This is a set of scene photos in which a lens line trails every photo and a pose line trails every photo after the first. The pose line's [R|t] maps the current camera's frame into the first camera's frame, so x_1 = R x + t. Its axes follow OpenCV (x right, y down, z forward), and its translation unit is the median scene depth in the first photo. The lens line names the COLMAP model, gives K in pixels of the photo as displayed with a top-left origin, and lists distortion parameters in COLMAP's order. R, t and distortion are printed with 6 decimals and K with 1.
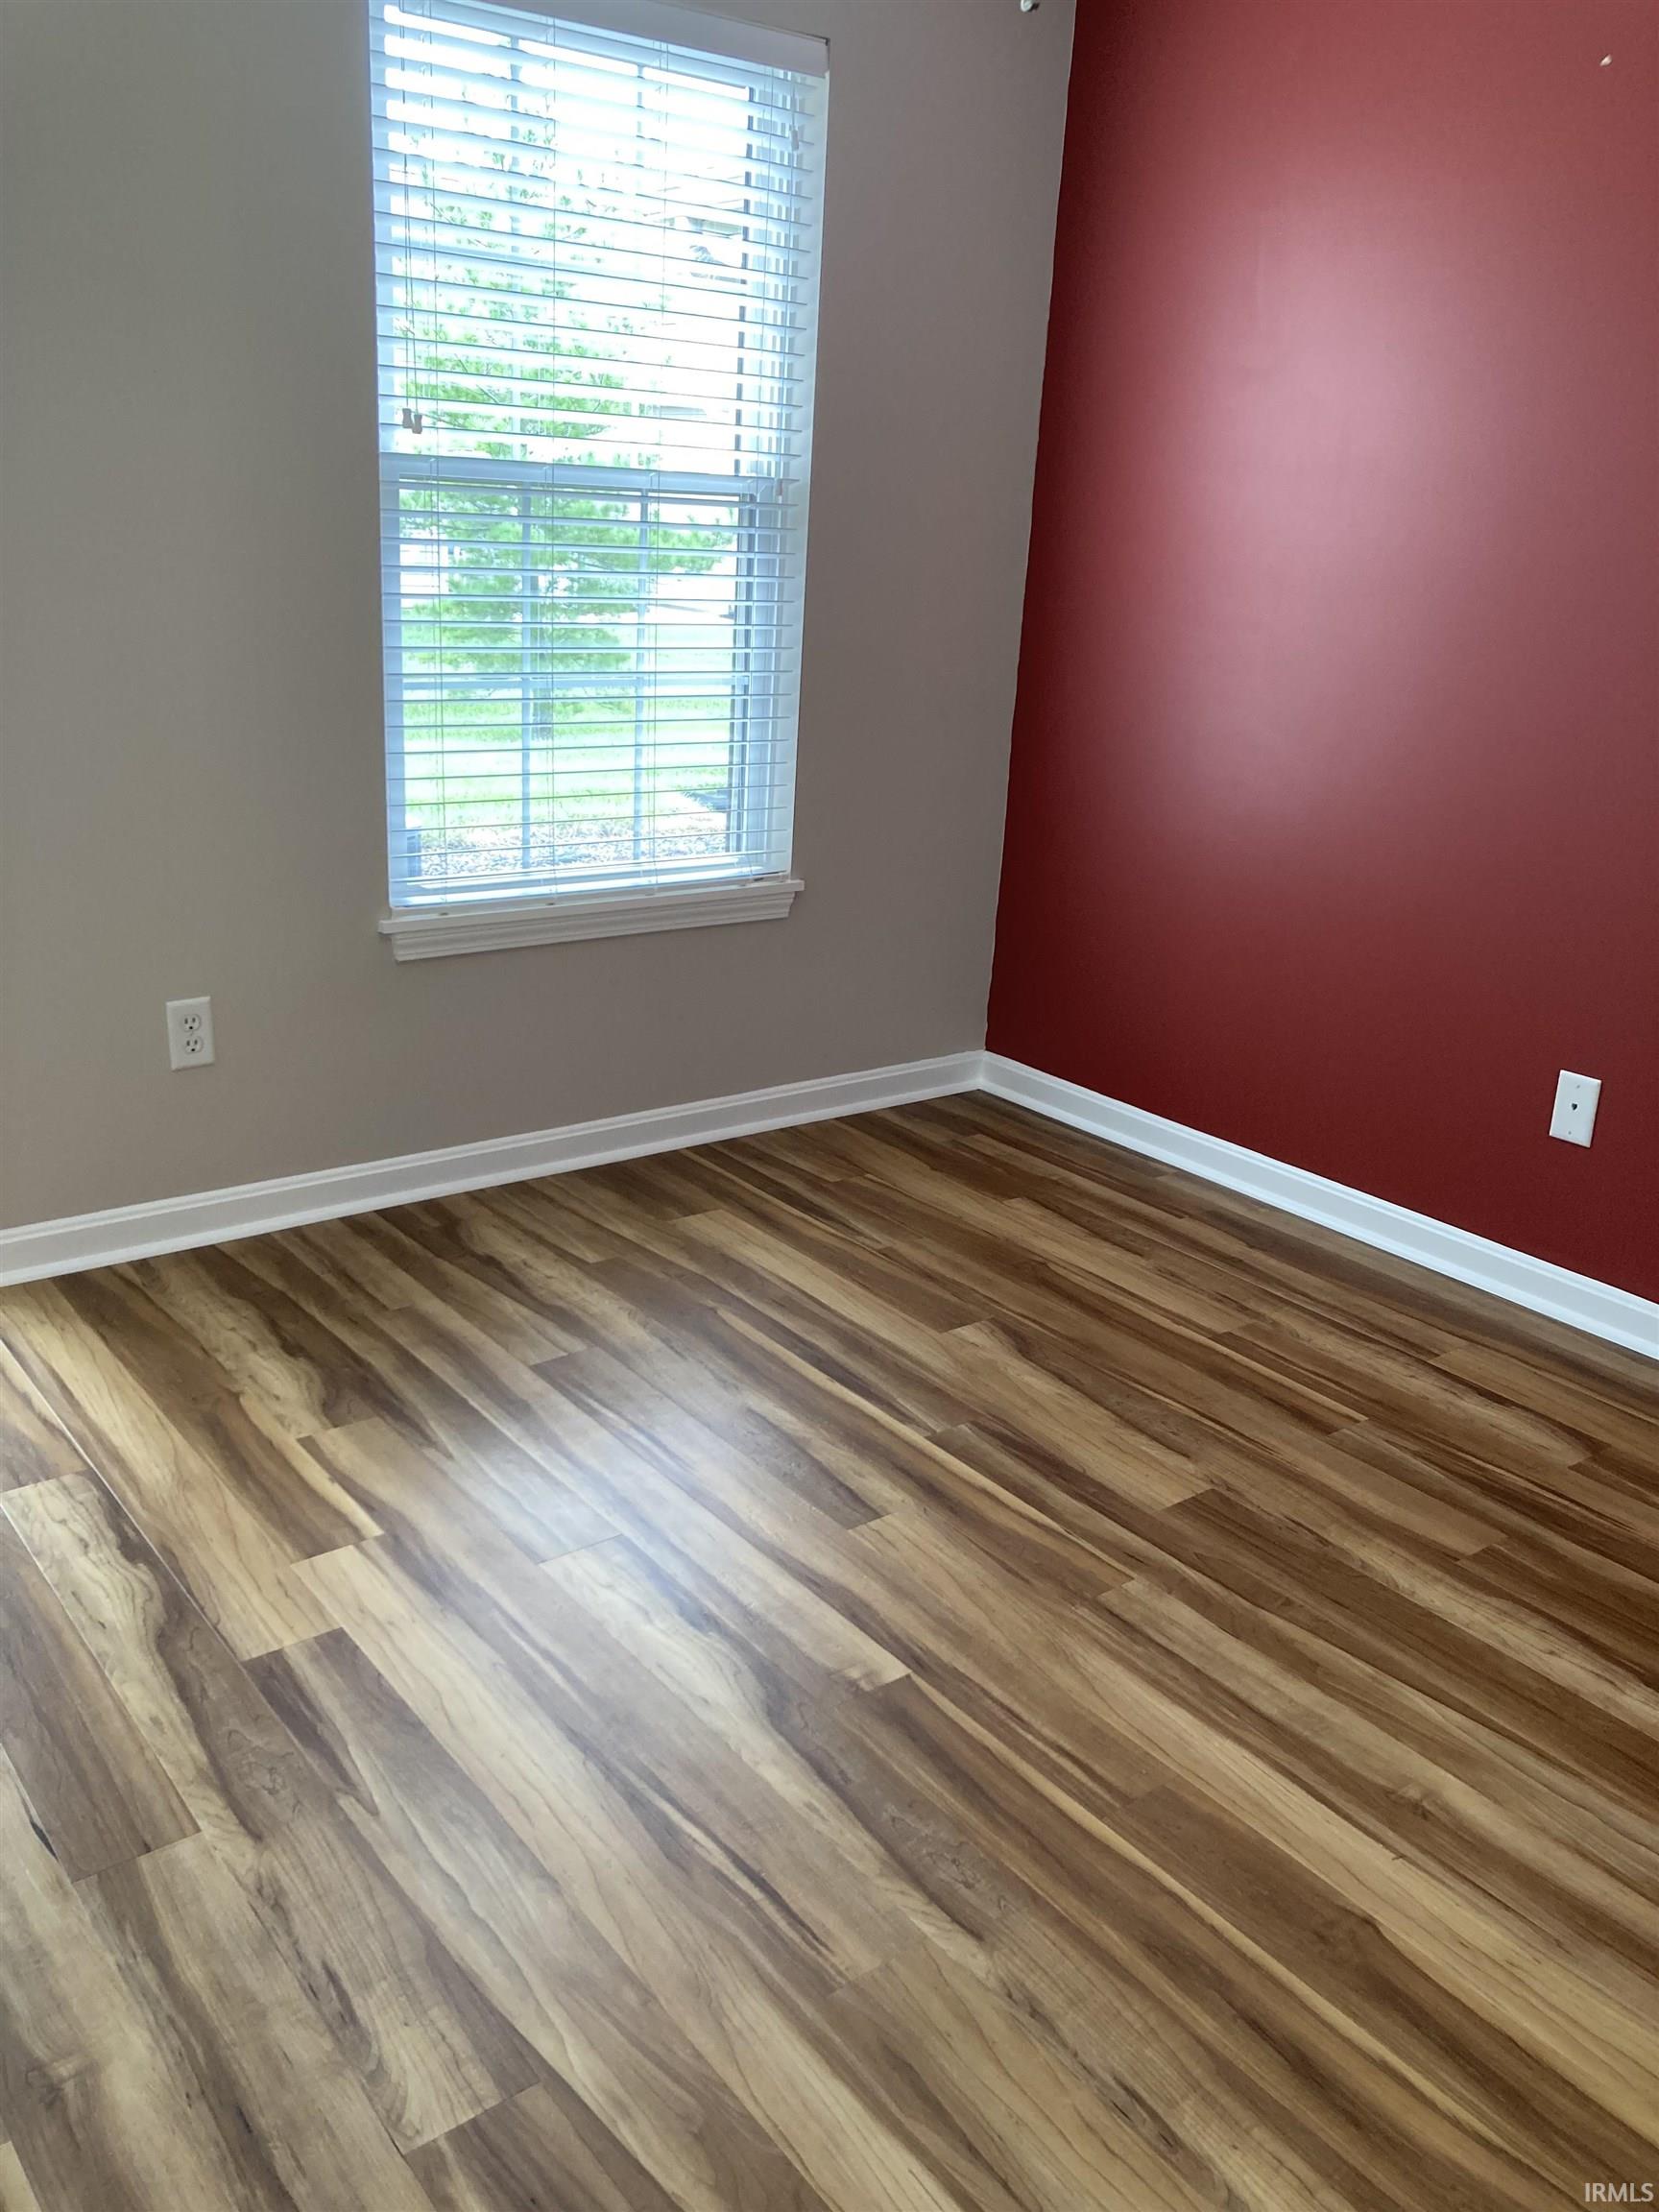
lens RADIAL K [[1822.4, 0, 841.7], [0, 1822.4, 1109.7], [0, 0, 1]] dist [0.021499, -0.007772]
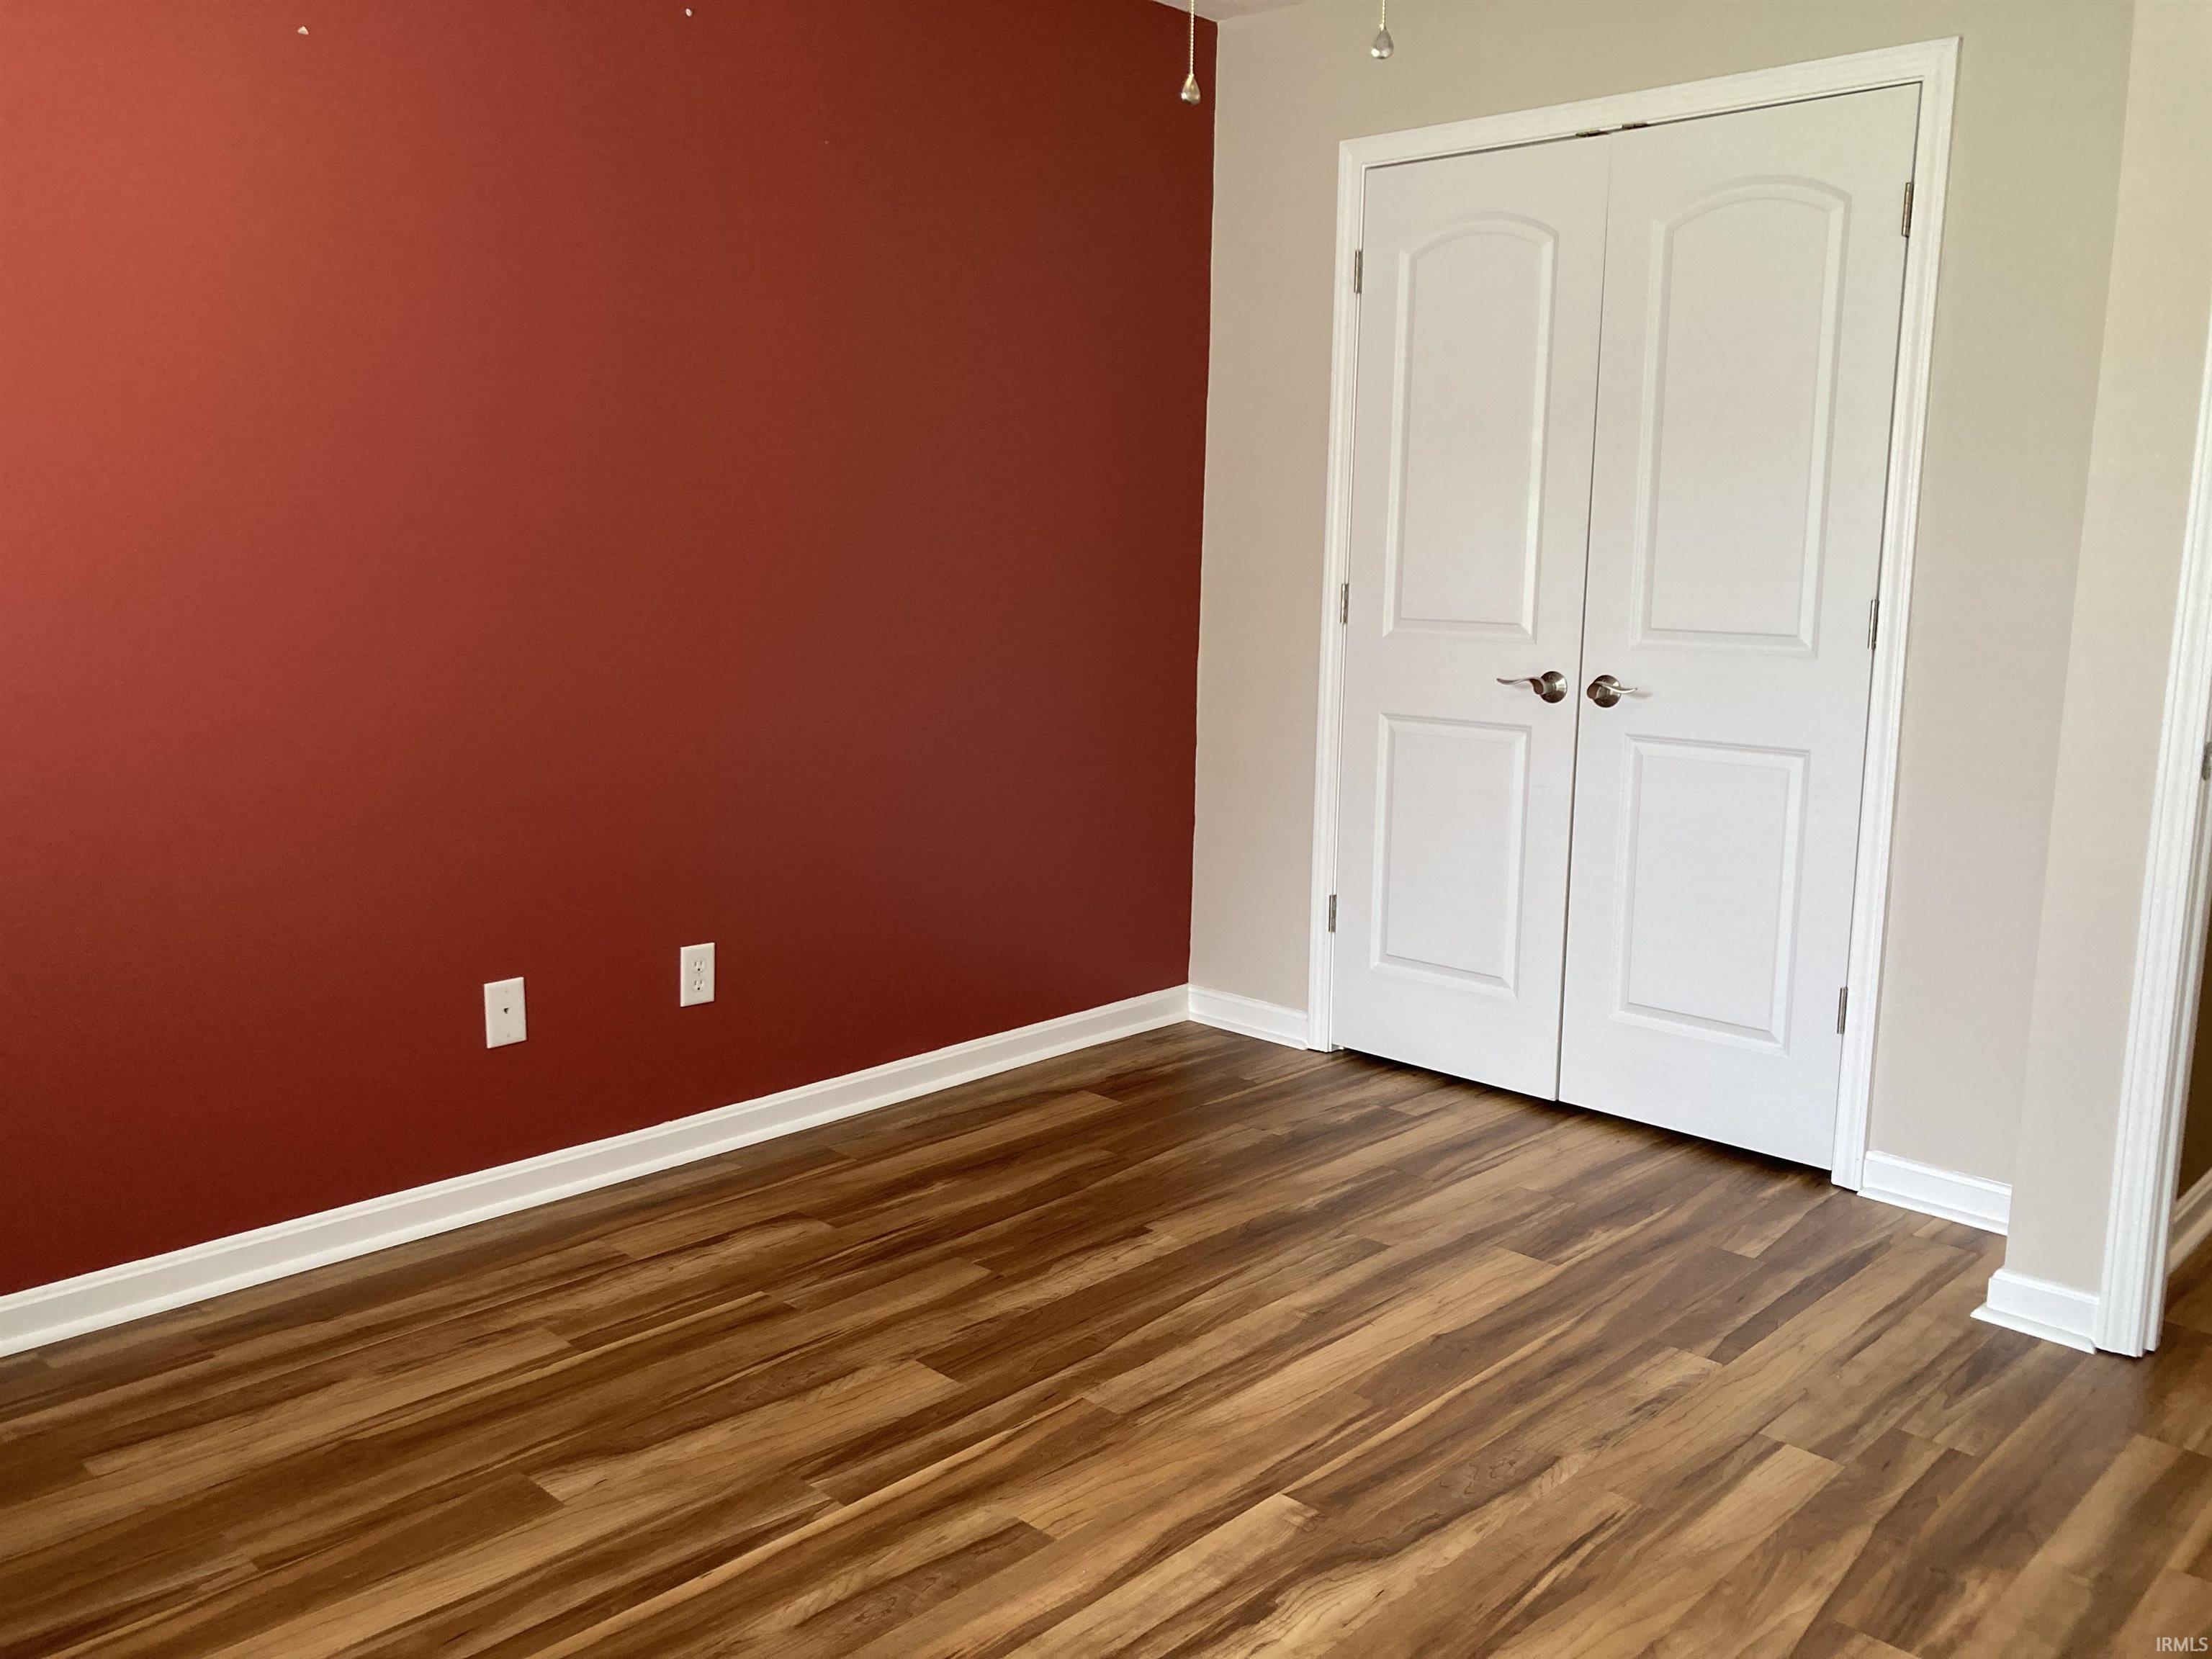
lens RADIAL K [[1822.4, 0, 1097.1], [0, 1822.4, 844.3], [0, 0, 1]] dist [0.021499, -0.007772]
pose [[-0.146304, -0.226458, 0.962970, -0.778633], [0.288263, 0.921439, 0.260487, -0.322278], [-0.946308, 0.315699, -0.069531, 0.868903]]
